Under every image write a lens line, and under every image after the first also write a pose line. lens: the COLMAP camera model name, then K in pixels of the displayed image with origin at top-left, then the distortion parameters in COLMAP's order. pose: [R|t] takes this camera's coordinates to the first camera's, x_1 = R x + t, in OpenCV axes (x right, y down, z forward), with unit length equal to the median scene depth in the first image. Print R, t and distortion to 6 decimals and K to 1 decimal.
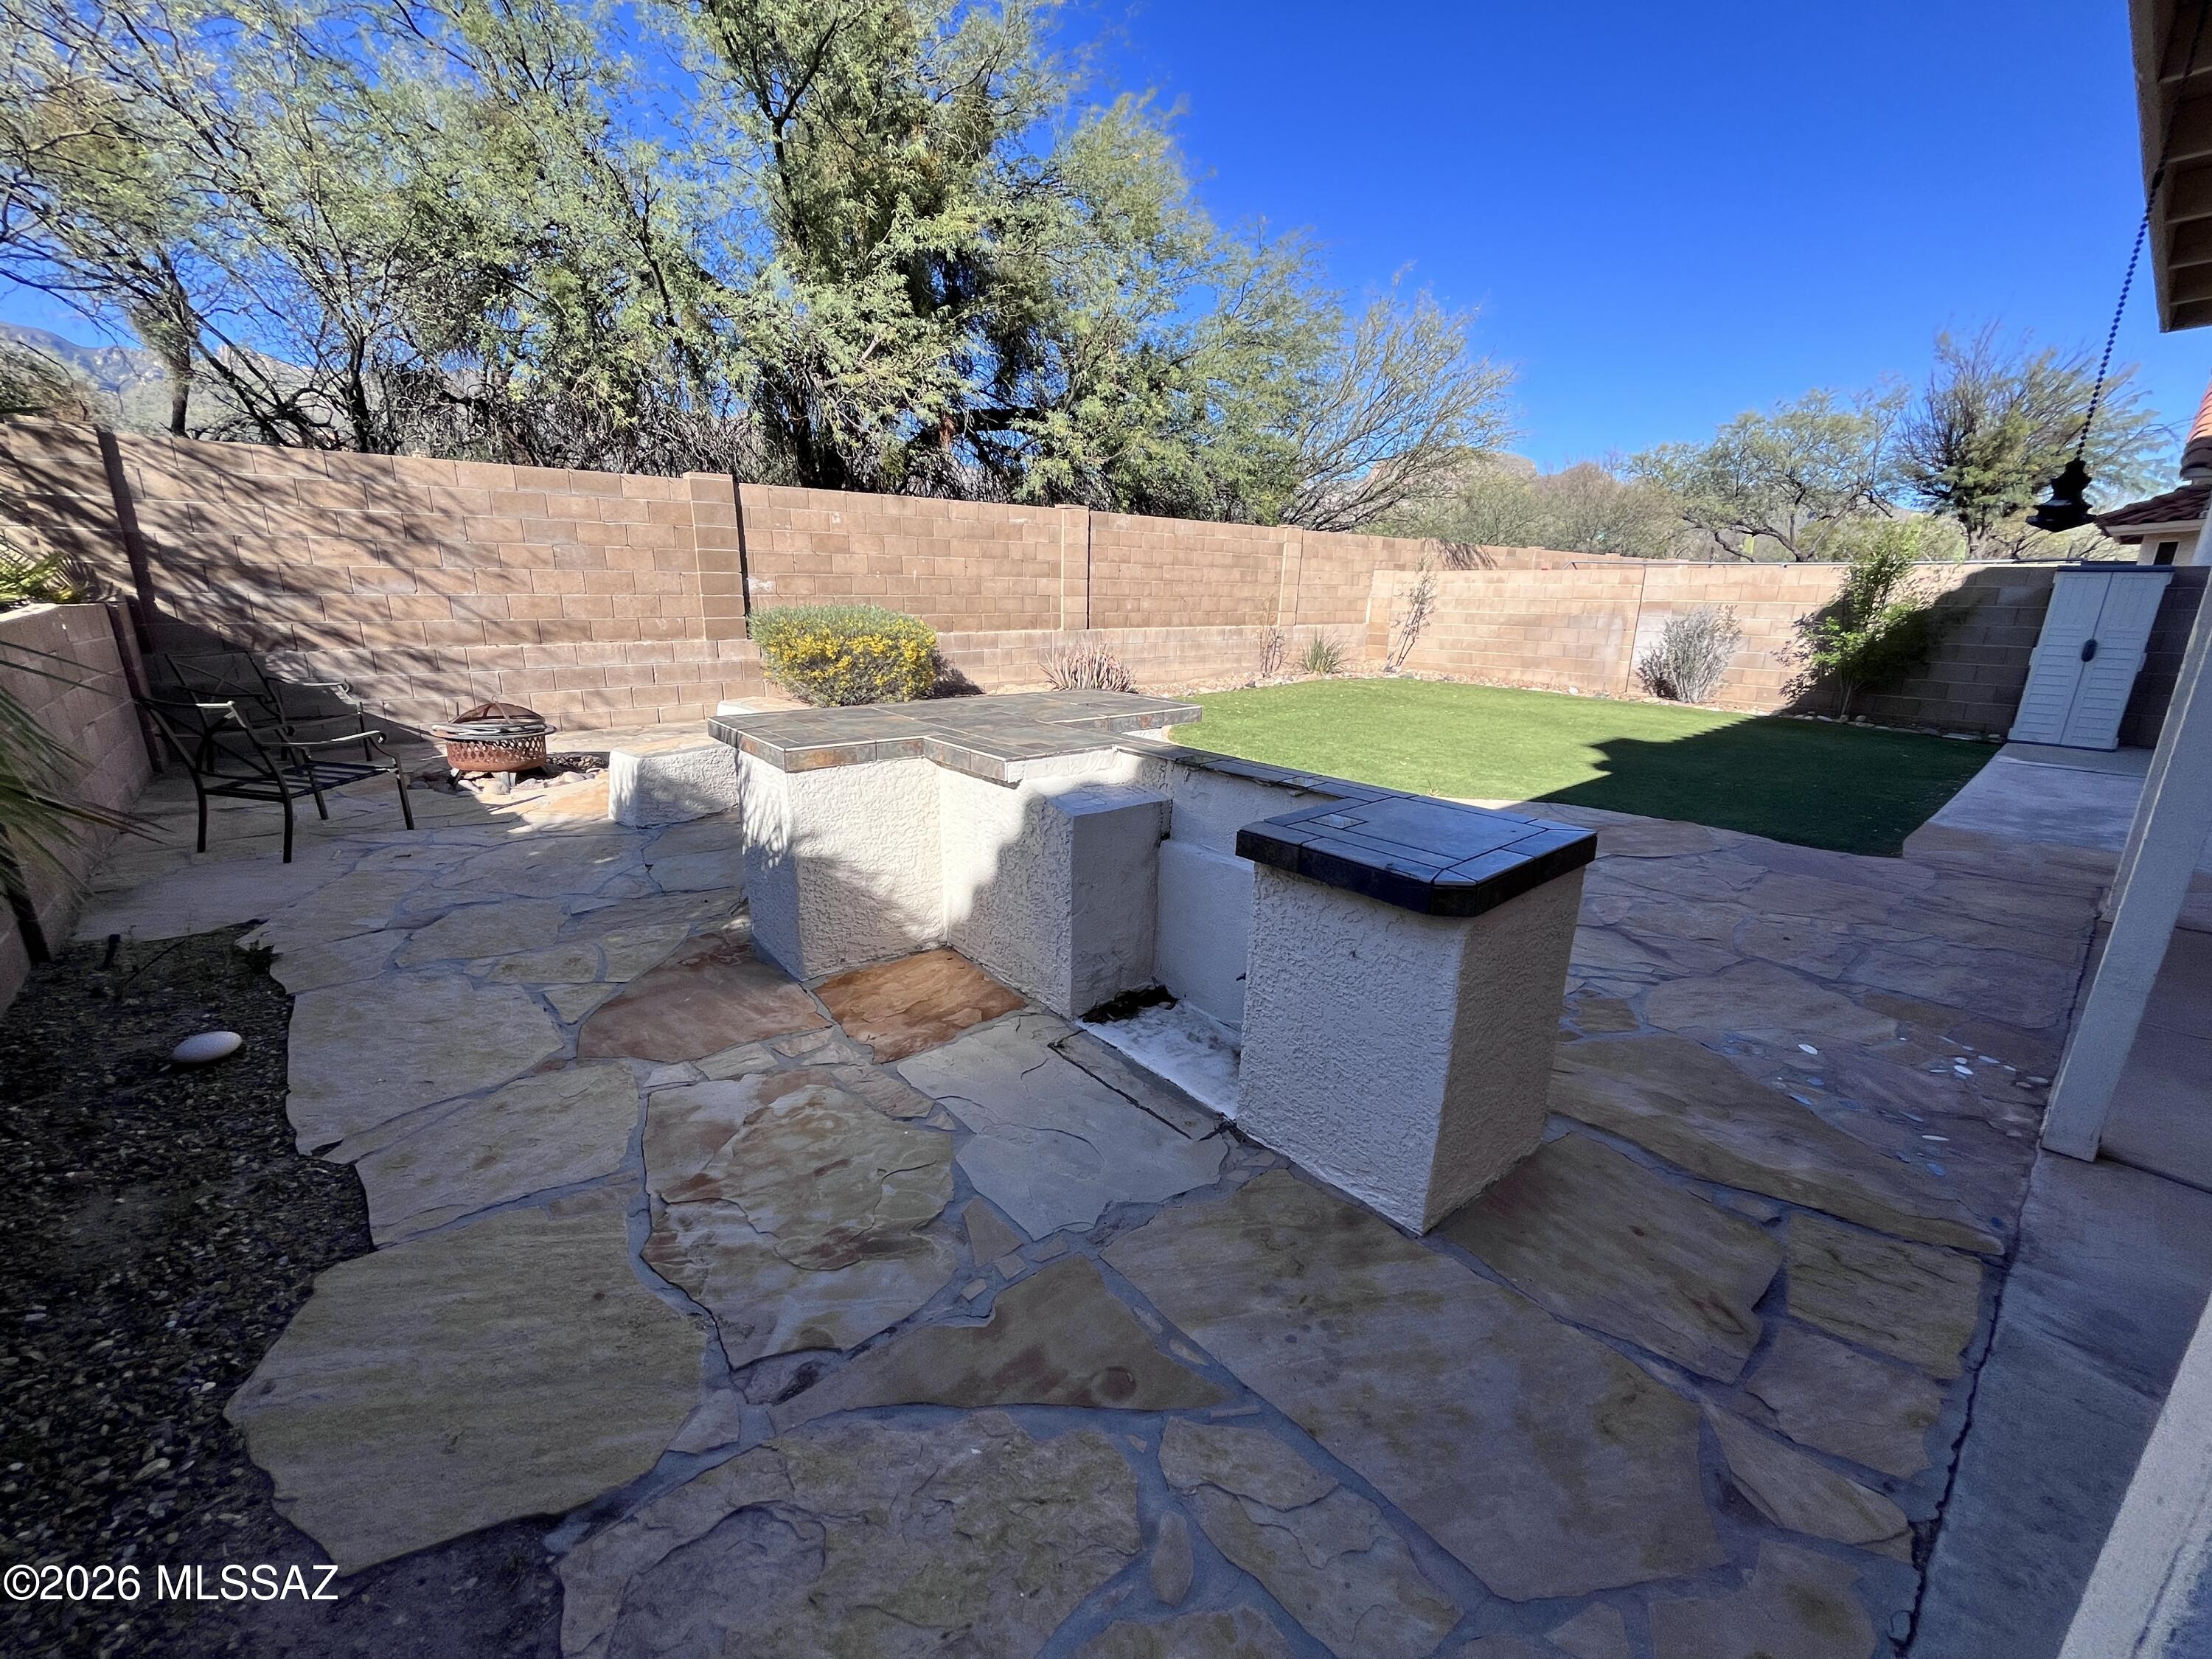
lens RADIAL K [[893.6, 0, 1109.6], [0, 893.6, 831.5], [0, 0, 1]] dist [-0.001407, -0.000180]
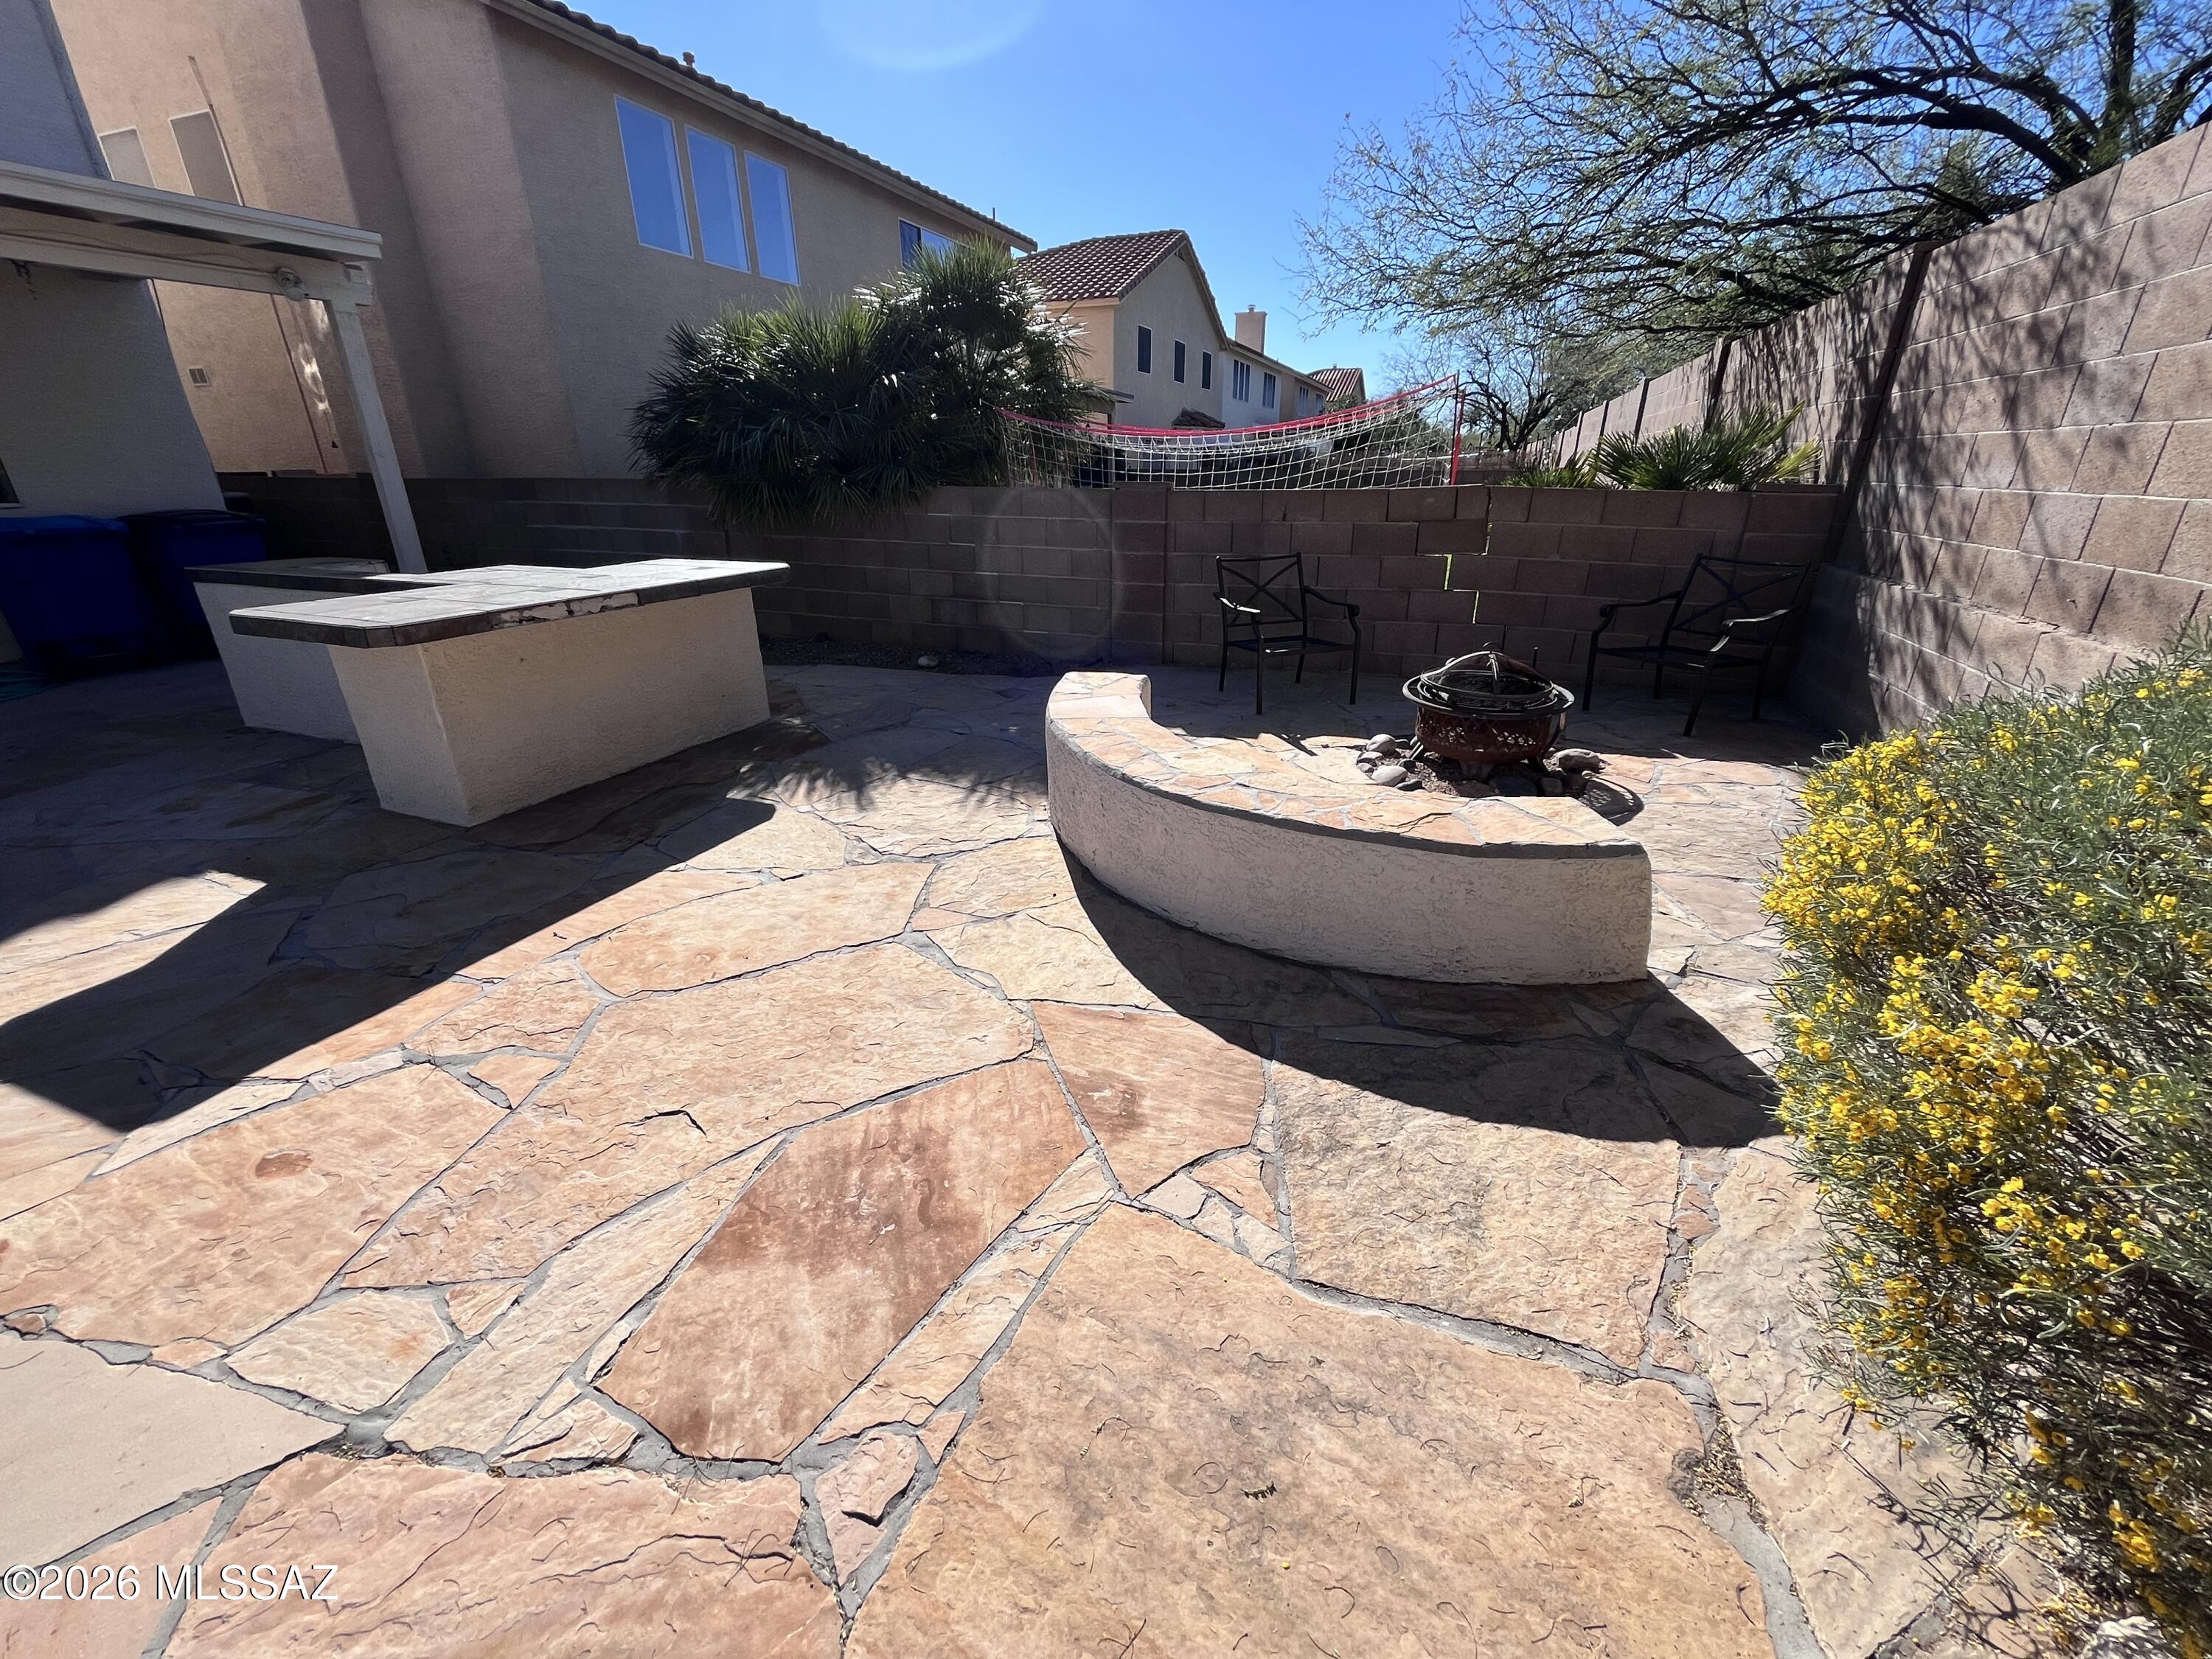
lens RADIAL K [[893.6, 0, 1109.6], [0, 893.6, 831.5], [0, 0, 1]] dist [-0.001407, -0.000180]
pose [[-0.889605, 0.159800, -0.427863, -0.206259], [-0.137506, 0.799624, 0.584546, -0.496264], [0.435540, 0.578848, -0.689376, 1.842286]]
